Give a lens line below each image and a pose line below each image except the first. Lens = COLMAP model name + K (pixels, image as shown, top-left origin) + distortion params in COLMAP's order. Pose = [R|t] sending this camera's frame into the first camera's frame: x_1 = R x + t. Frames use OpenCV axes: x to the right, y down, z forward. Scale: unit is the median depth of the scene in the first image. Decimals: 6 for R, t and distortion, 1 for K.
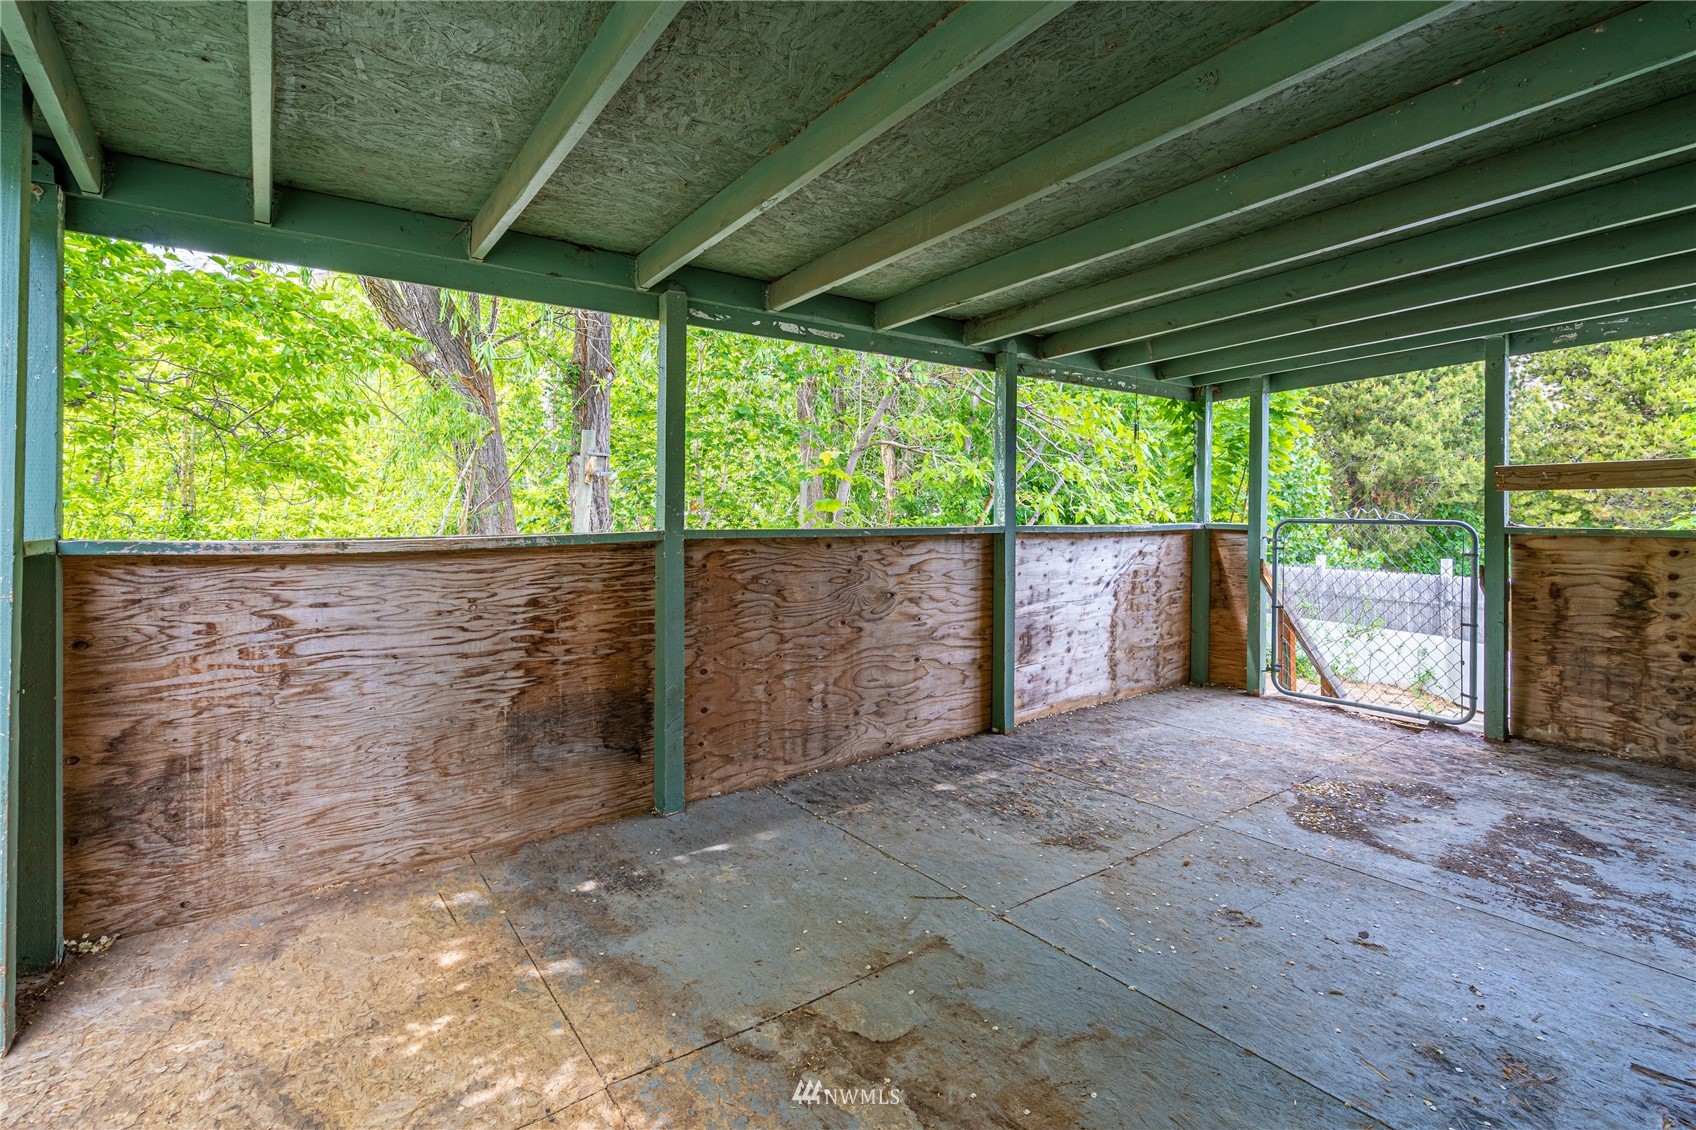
lens RADIAL K [[821.0, 0, 849.6], [0, 821.0, 560.0], [0, 0, 1]] dist [-0.003232, 0.002182]
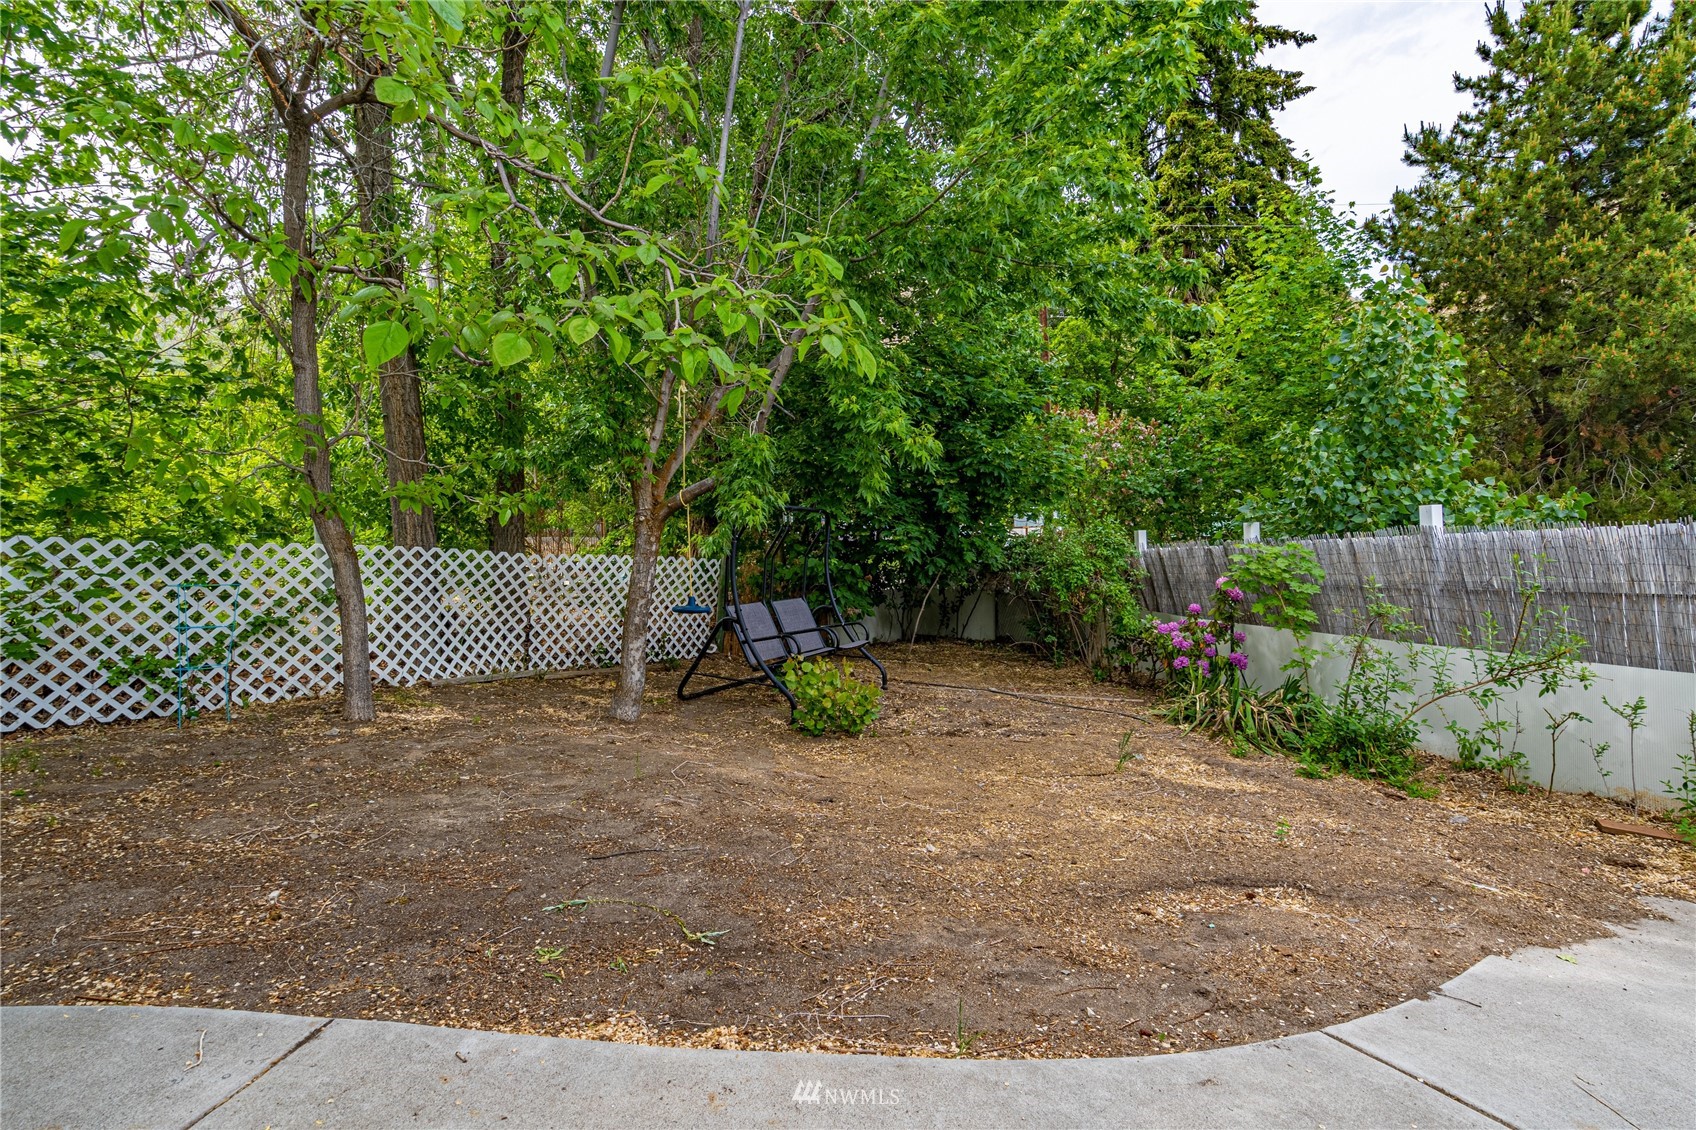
lens RADIAL K [[821.0, 0, 841.4], [0, 821.0, 561.4], [0, 0, 1]] dist [-0.003232, 0.002182]
pose [[0.980946, -0.017360, -0.193504, 0.251700], [0.010643, 0.999306, -0.035695, 0.029511], [0.193989, 0.032955, 0.980450, 0.357011]]
